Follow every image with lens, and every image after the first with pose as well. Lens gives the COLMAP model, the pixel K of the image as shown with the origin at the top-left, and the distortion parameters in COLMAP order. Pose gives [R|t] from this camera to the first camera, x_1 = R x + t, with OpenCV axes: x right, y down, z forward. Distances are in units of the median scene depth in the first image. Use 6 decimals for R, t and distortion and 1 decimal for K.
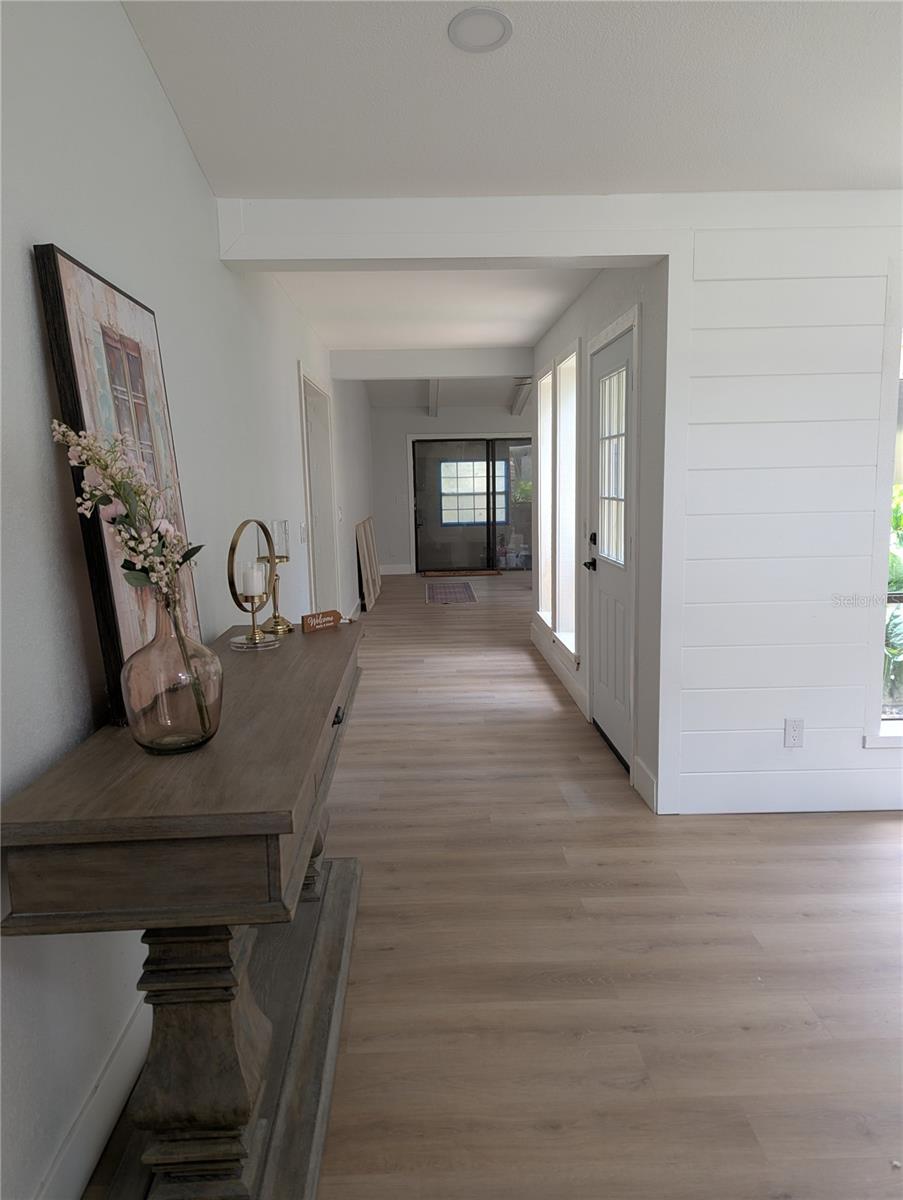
lens RADIAL K [[837.4, 0, 453.1], [0, 837.4, 594.9], [0, 0, 1]] dist [0.073754, -0.058142]
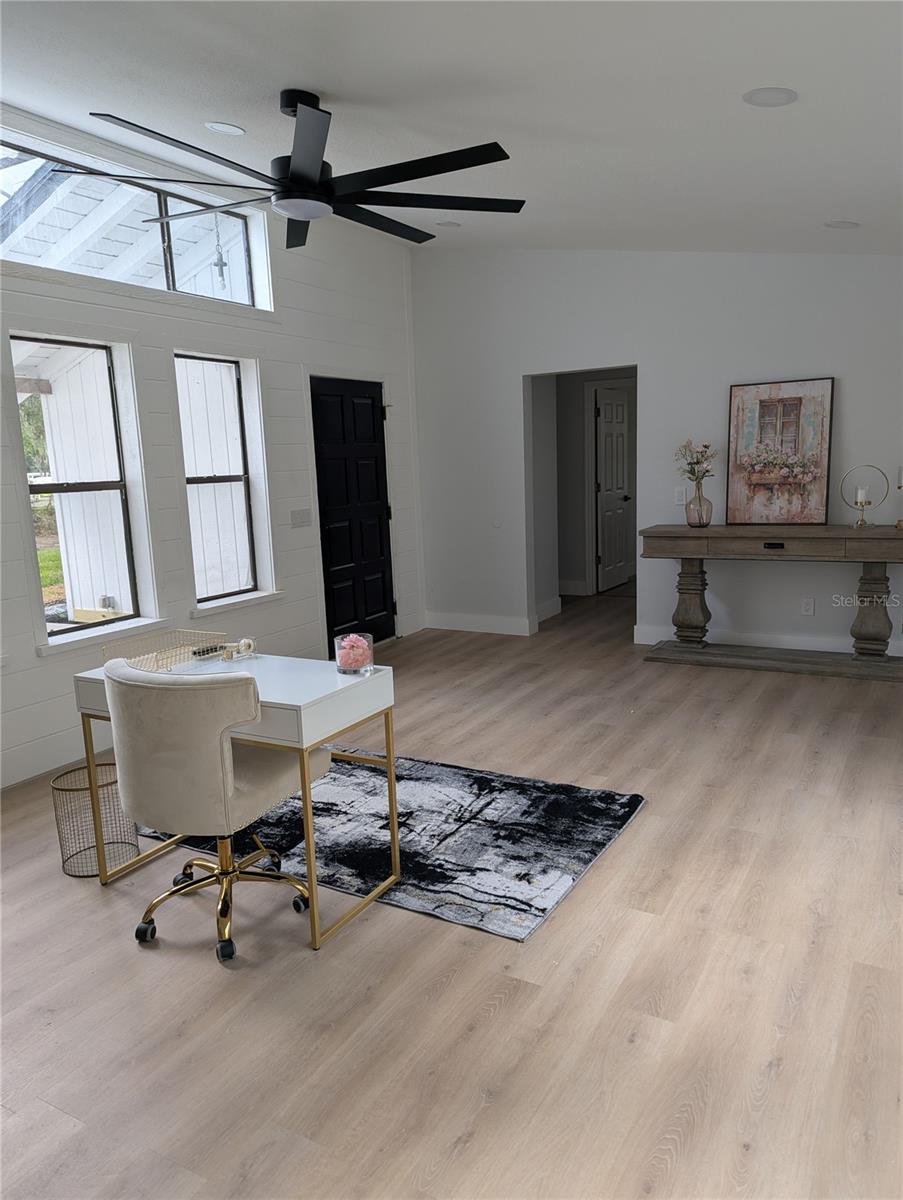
lens RADIAL K [[842.1, 0, 450.5], [0, 842.1, 593.5], [0, 0, 1]] dist [0.065361, -0.046529]
pose [[-0.533684, 0.174926, -0.827395, 1.999623], [-0.062147, 0.967616, 0.244657, -0.223559], [0.843398, 0.181990, -0.505530, 1.204299]]
